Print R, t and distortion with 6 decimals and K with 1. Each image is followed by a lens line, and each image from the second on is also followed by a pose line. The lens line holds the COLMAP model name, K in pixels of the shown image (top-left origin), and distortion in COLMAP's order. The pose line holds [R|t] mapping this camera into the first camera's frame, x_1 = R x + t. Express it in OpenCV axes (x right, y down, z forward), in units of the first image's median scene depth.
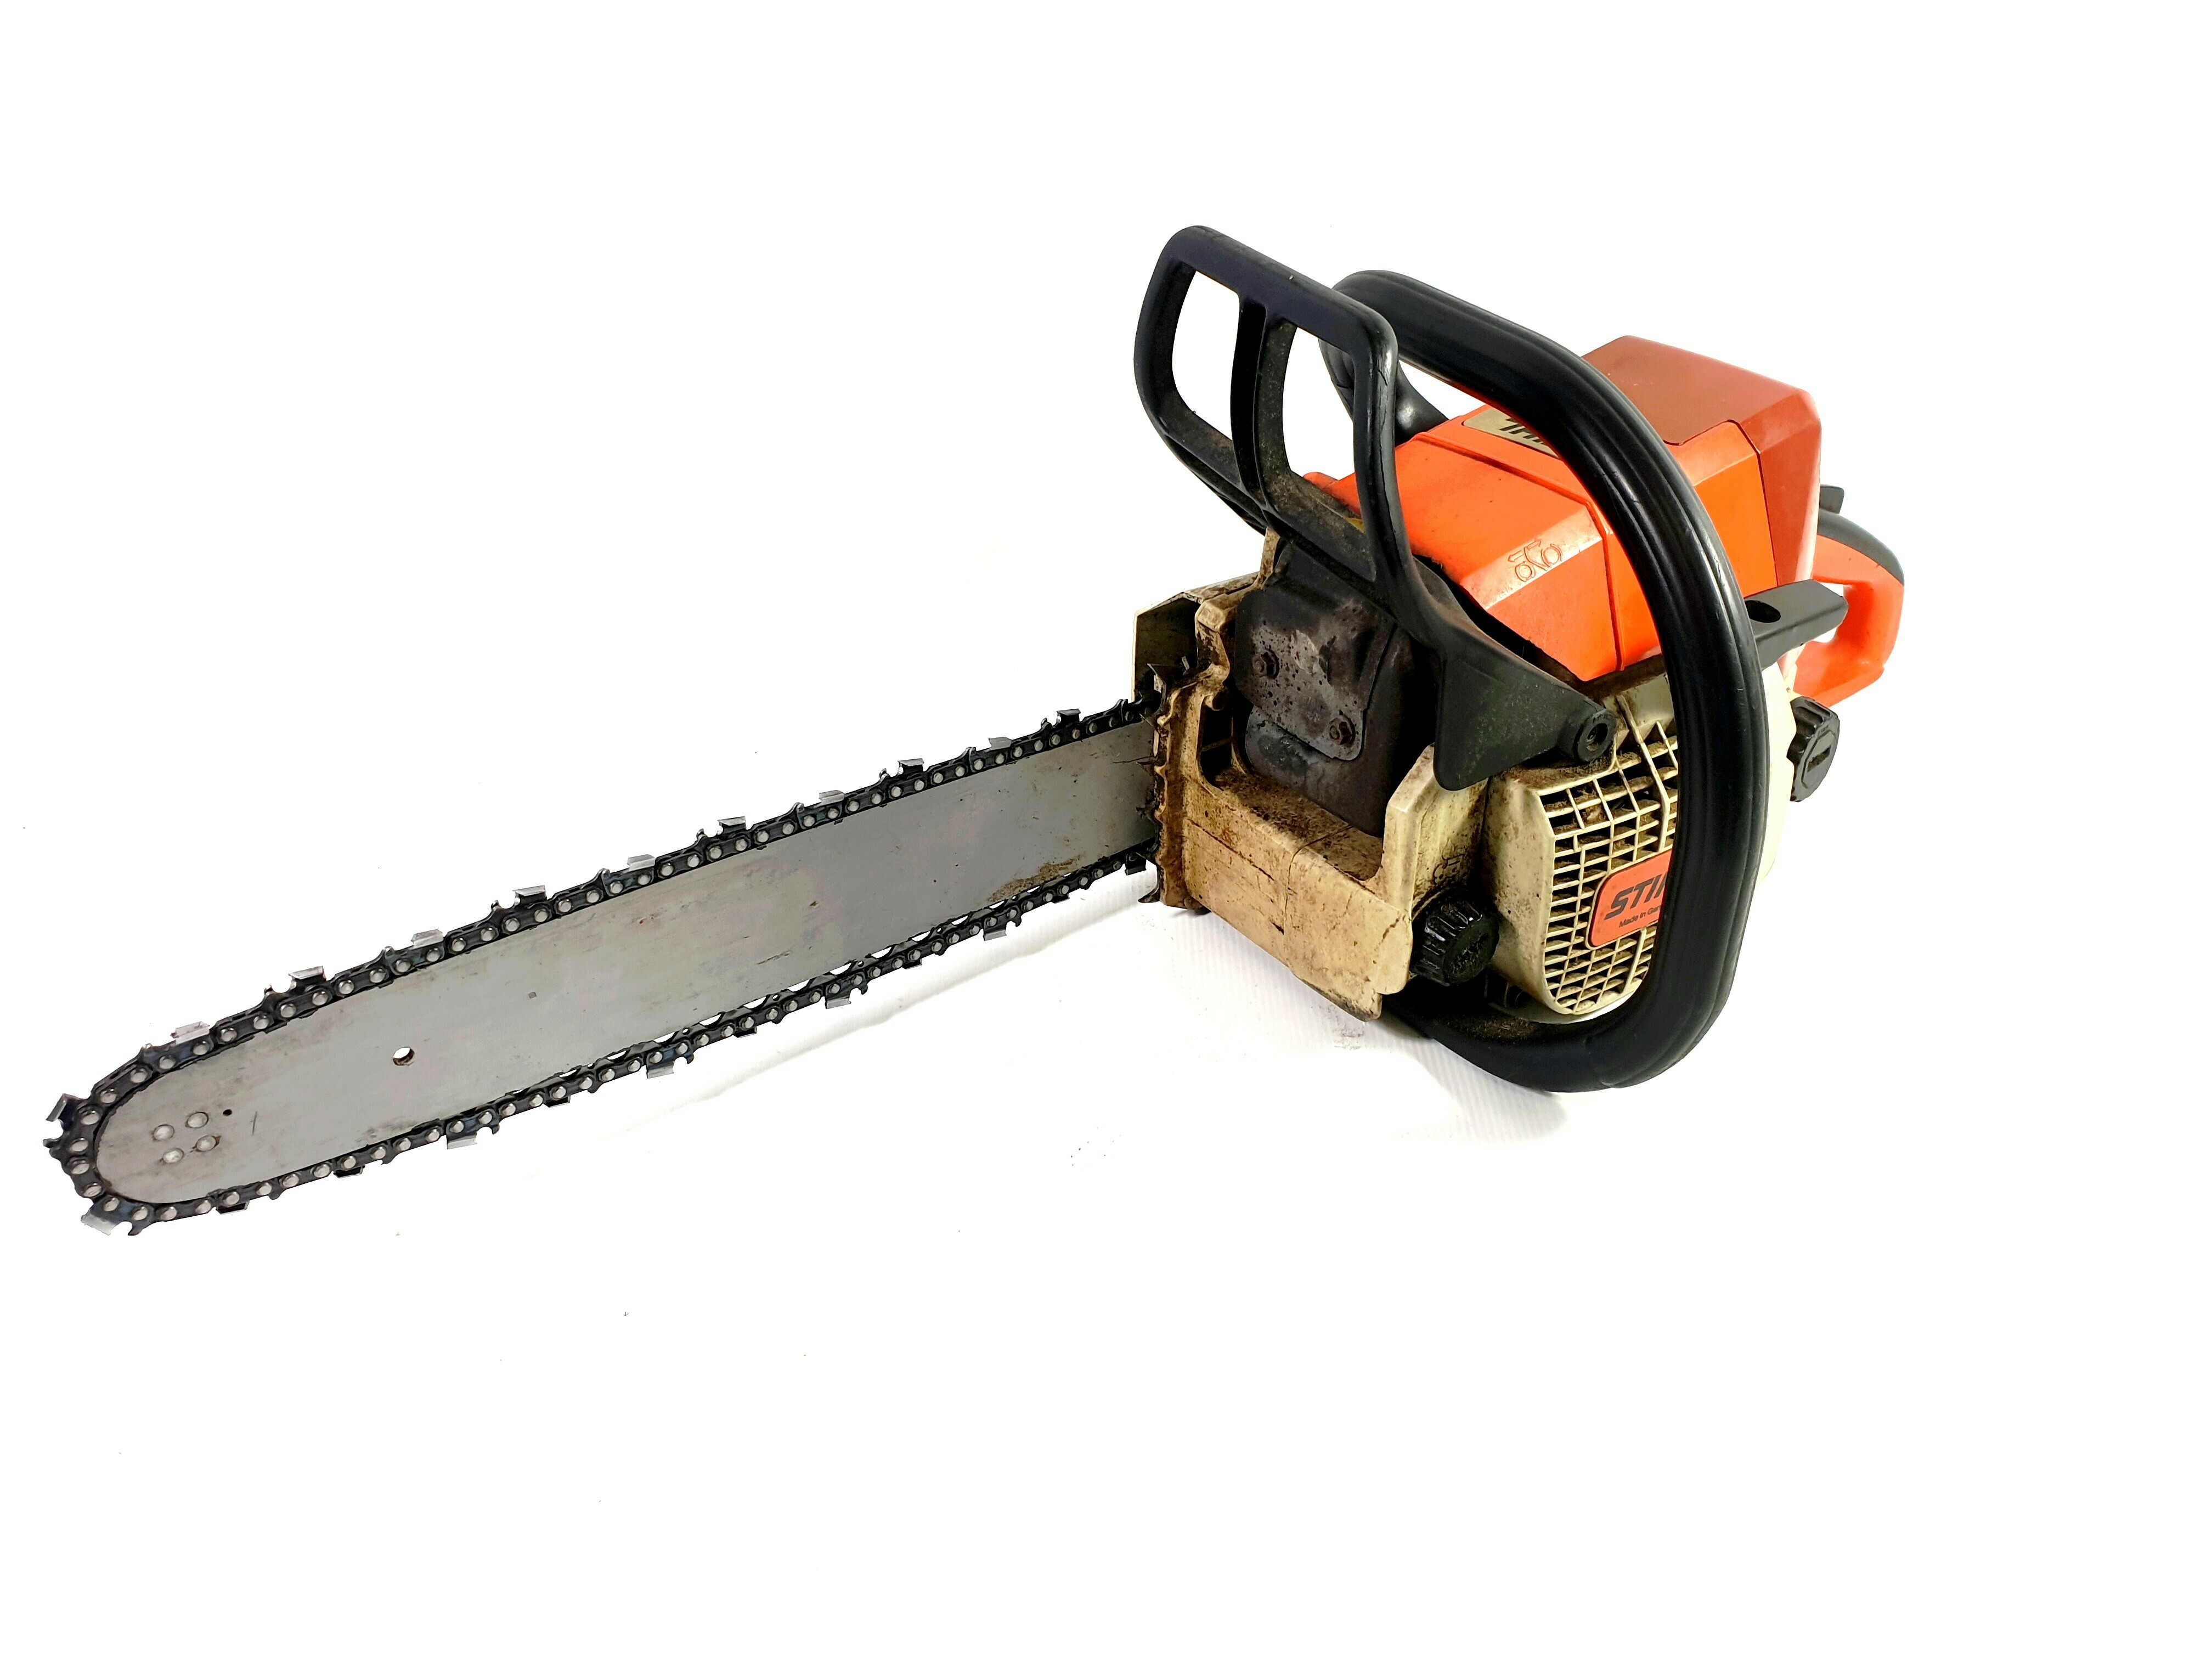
lens RADIAL K [[1710.8, 0, 1113.4], [0, 1710.8, 829.6], [0, 0, 1]] dist [0.005099, -0.004029]
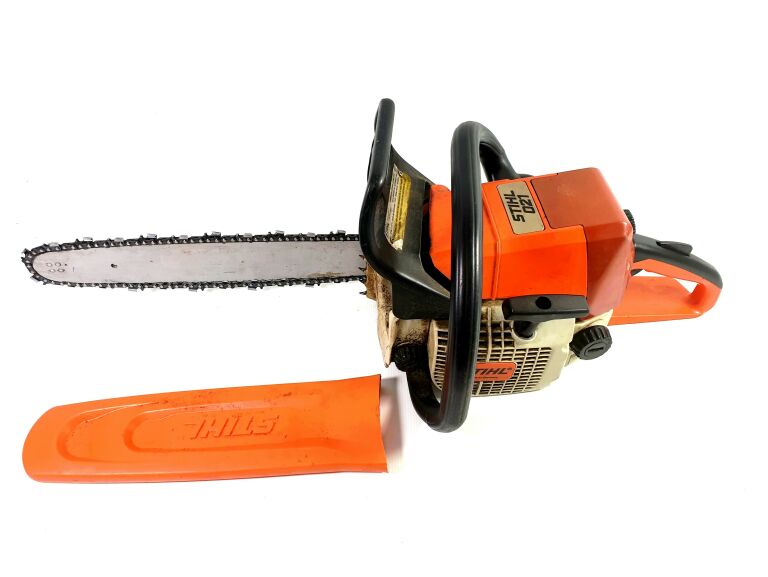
lens RADIAL K [[591.3, 0, 384.0], [0, 591.3, 288.5], [0, 0, 1]] dist [-0.001785, 0.002422]
pose [[0.862926, 0.397461, -0.312062, 0.452818], [-0.311306, 0.904569, 0.291279, -0.341414], [0.398054, -0.154205, 0.904309, 0.092858]]
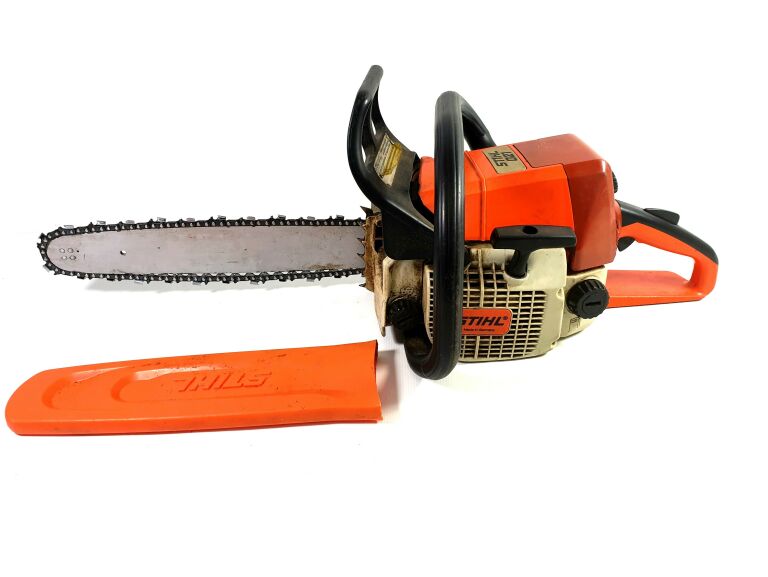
lens RADIAL K [[594.0, 0, 386.6], [0, 594.0, 288.5], [0, 0, 1]] dist [0.005099, -0.004029]
pose [[0.855295, 0.276907, -0.437942, 0.635181], [-0.290807, 0.956082, 0.036581, -0.007470], [0.428838, 0.096070, 0.898259, 0.080439]]
